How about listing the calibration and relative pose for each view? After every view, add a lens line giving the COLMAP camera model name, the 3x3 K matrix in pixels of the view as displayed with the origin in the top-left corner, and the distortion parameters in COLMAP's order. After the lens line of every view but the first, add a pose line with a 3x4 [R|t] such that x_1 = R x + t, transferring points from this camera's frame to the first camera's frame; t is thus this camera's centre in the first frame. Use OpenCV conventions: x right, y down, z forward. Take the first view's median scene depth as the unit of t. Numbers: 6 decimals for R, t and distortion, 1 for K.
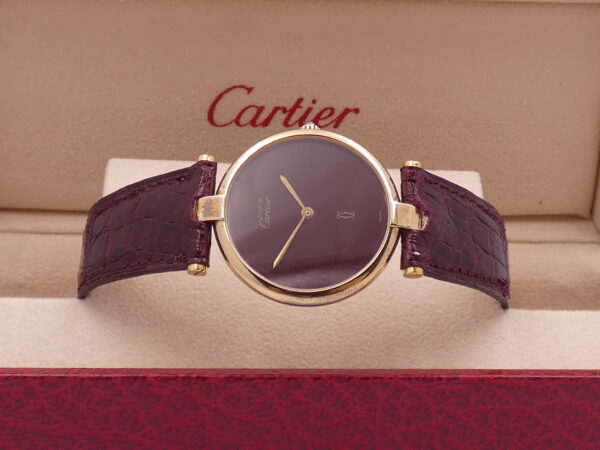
lens RADIAL K [[1037.7, 0, 300.0], [0, 1037.7, 225.0], [0, 0, 1]] dist [0.009440, 0.018518]
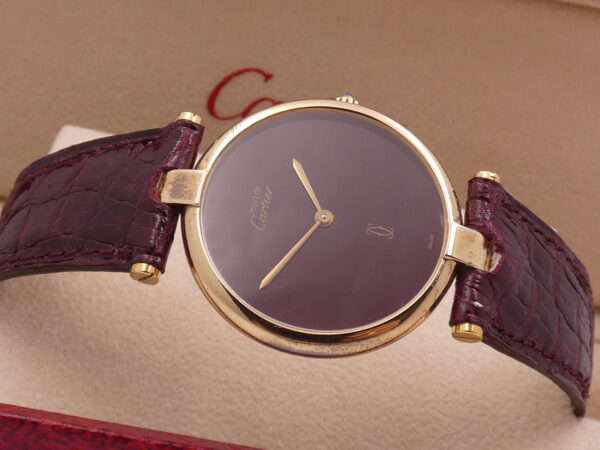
lens RADIAL K [[1037.7, 0, 300.0], [0, 1037.7, 225.0], [0, 0, 1]] dist [0.009440, 0.018518]
pose [[0.985903, 0.167193, -0.006529, -0.002766], [-0.167048, 0.981317, -0.095454, 0.055789], [-0.009552, 0.095199, 0.995412, 0.318087]]
